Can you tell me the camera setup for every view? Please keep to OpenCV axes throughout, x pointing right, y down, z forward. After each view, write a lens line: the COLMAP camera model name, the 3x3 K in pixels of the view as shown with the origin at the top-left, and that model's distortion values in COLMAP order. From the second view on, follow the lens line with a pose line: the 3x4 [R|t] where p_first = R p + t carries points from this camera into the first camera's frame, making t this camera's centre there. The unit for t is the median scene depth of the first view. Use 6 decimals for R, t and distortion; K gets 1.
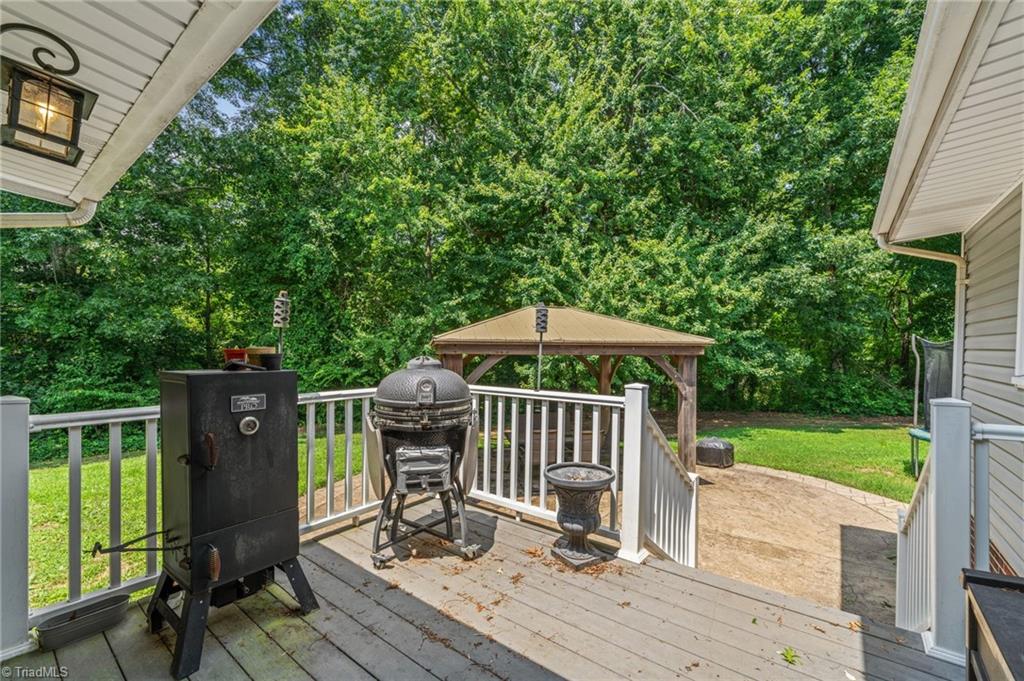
lens RADIAL K [[420.8, 0, 514.6], [0, 420.8, 337.6], [0, 0, 1]] dist [0.000171, 0.000217]
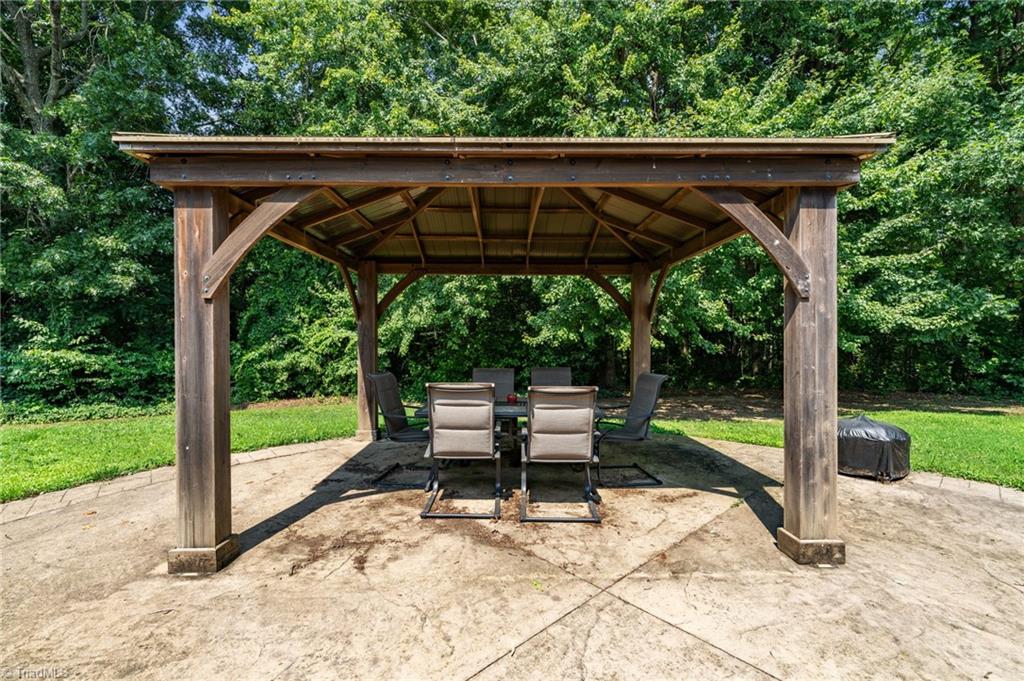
lens RADIAL K [[420.8, 0, 514.6], [0, 420.8, 337.6], [0, 0, 1]] dist [0.000171, 0.000217]
pose [[0.982457, -0.008026, -0.186317, 0.176884], [0.013836, 0.999457, 0.029903, 0.130111], [0.185975, -0.031956, 0.982035, 0.467327]]
